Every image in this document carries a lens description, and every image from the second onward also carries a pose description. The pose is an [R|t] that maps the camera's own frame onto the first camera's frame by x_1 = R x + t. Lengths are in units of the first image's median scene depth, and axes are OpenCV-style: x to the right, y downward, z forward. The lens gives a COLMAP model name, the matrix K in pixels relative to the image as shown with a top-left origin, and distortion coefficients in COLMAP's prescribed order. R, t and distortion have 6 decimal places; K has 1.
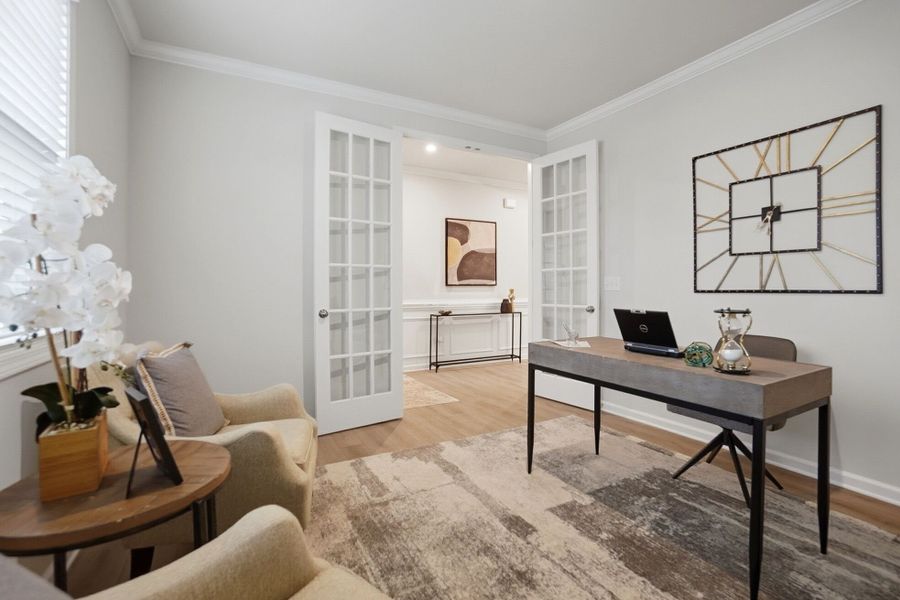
lens RADIAL K [[407.3, 0, 445.6], [0, 407.3, 295.4], [0, 0, 1]] dist [-0.054354, 0.015384]
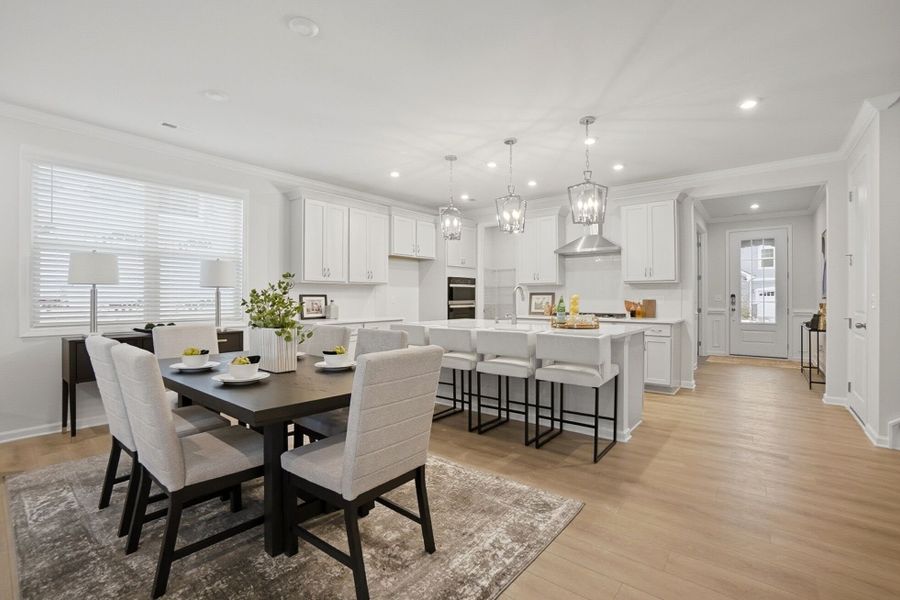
lens RADIAL K [[407.3, 0, 445.6], [0, 407.3, 295.4], [0, 0, 1]] dist [-0.054354, 0.015384]
pose [[-0.928785, 0.003700, -0.370600, 1.885397], [-0.001879, 0.999890, 0.014693, -0.067087], [0.370613, 0.014343, -0.928677, 2.327057]]
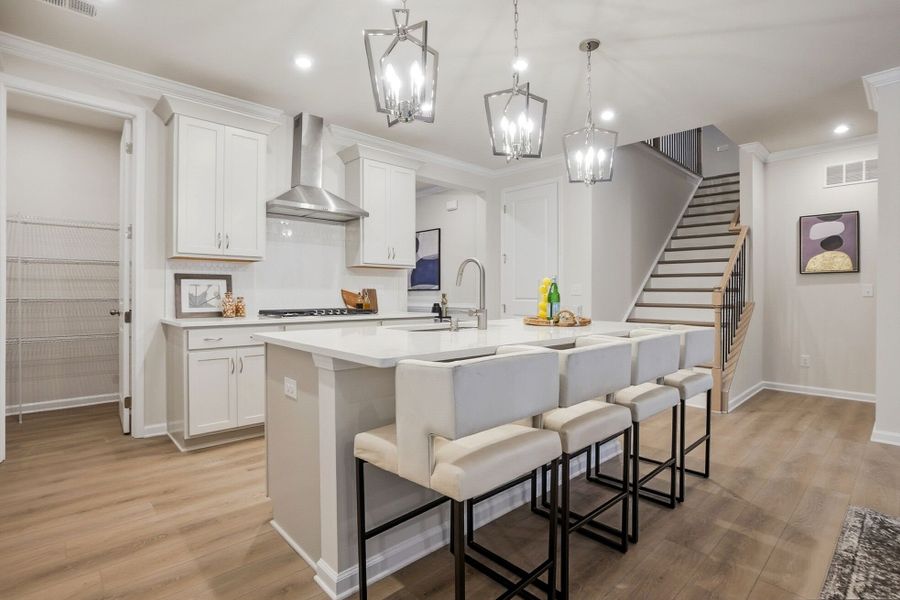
lens RADIAL K [[441.8, 0, 444.8], [0, 441.8, 294.0], [0, 0, 1]] dist [-0.024633, 0.001368]
pose [[0.229787, 0.003677, -0.973234, 1.910959], [-0.018822, 0.999823, -0.000666, -0.021625], [0.973059, 0.018471, 0.229816, 1.201134]]
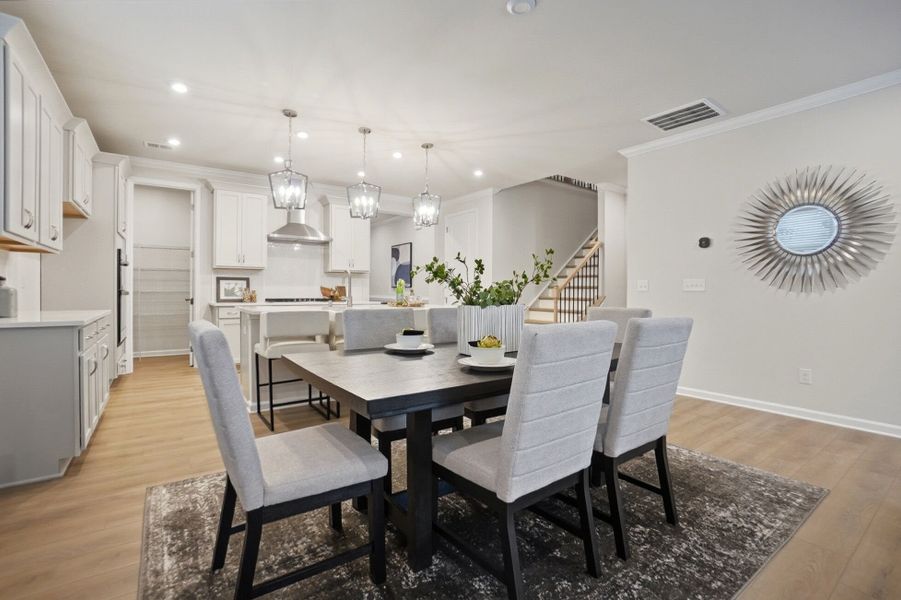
lens RADIAL K [[407.8, 0, 446.1], [0, 407.8, 295.4], [0, 0, 1]] dist [-0.054354, 0.015384]
pose [[0.104689, 0.013468, -0.994414, 2.442970], [-0.022394, 0.999687, 0.011182, -0.022406], [0.994253, 0.021098, 0.104958, 1.541452]]
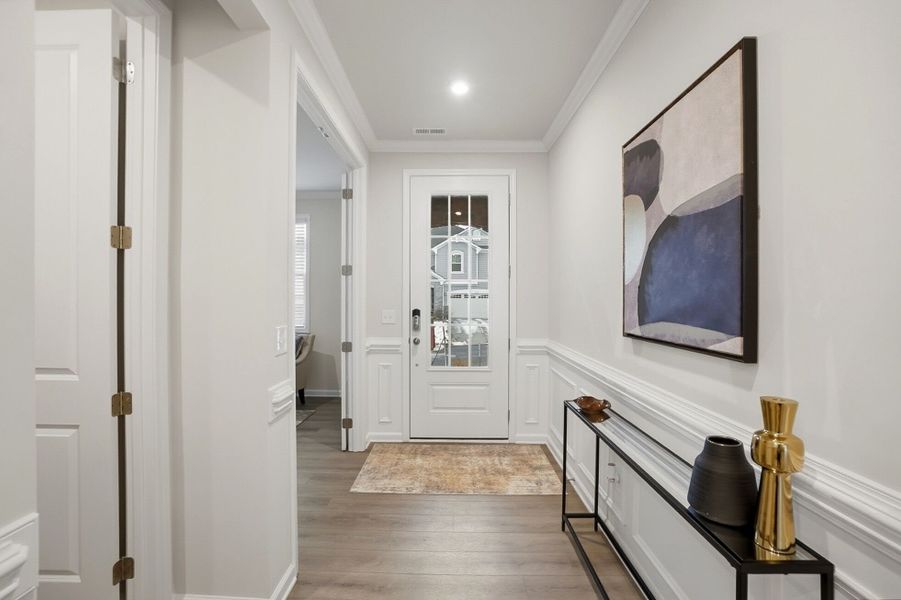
lens RADIAL K [[407.8, 0, 446.1], [0, 407.8, 295.4], [0, 0, 1]] dist [-0.054354, 0.015384]
pose [[-0.503736, -0.000852, -0.863858, 0.566563], [-0.015527, 0.999847, 0.008068, -0.087850], [0.863718, 0.017478, -0.503672, 1.535185]]
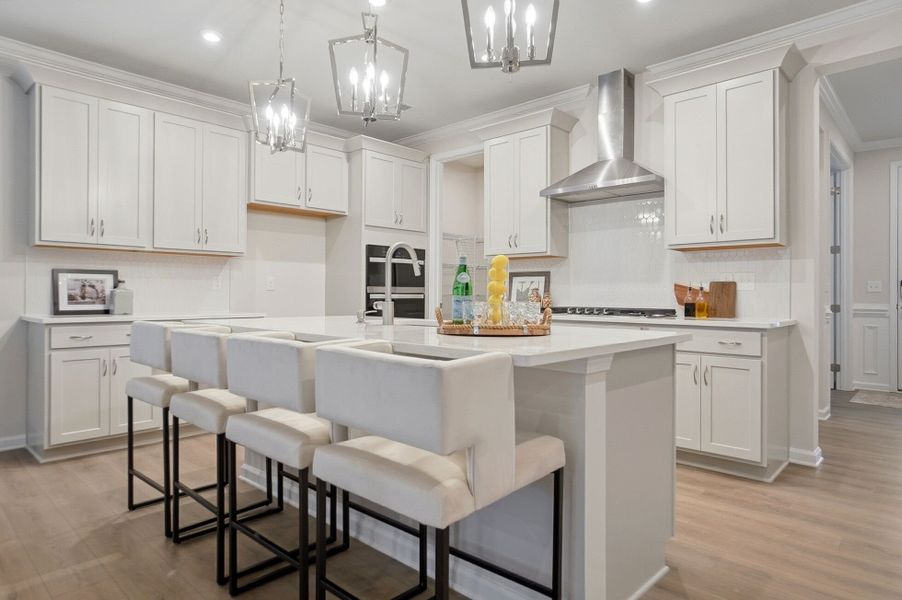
lens RADIAL K [[533.6, 0, 446.0], [0, 533.6, 290.8], [0, 0, 1]] dist [0.006240, 0.002333]
pose [[-0.953348, -0.002167, -0.301866, 1.448524], [-0.006059, 0.999910, 0.011955, -0.024657], [0.301813, 0.013226, -0.953275, 2.033709]]
